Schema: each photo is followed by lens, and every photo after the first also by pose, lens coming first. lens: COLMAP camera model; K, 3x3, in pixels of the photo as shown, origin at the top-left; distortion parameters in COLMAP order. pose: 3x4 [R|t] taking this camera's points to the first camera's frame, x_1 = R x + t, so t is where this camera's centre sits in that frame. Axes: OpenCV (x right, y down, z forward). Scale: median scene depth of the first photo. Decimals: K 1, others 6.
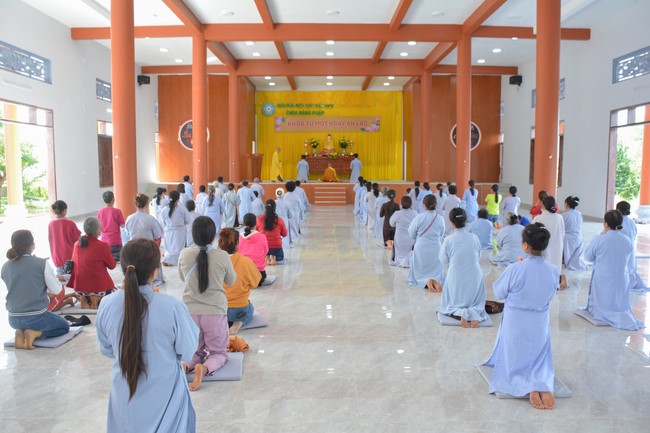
lens RADIAL K [[530.8, 0, 331.3], [0, 530.8, 239.6], [0, 0, 1]] dist [-0.130764, 0.100970]
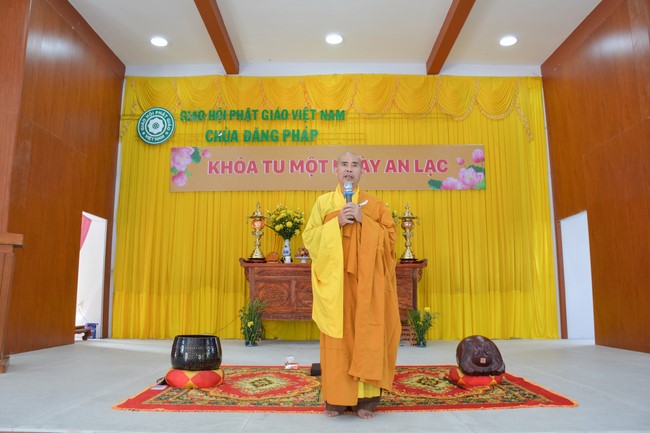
lens RADIAL K [[530.8, 0, 320.9], [0, 530.8, 217.4], [0, 0, 1]] dist [-0.130764, 0.100970]
pose [[0.999870, -0.002077, -0.016017, -0.006474], [-0.002405, 0.961500, -0.274796, -0.097886], [0.015971, 0.274799, 0.961369, 0.690482]]
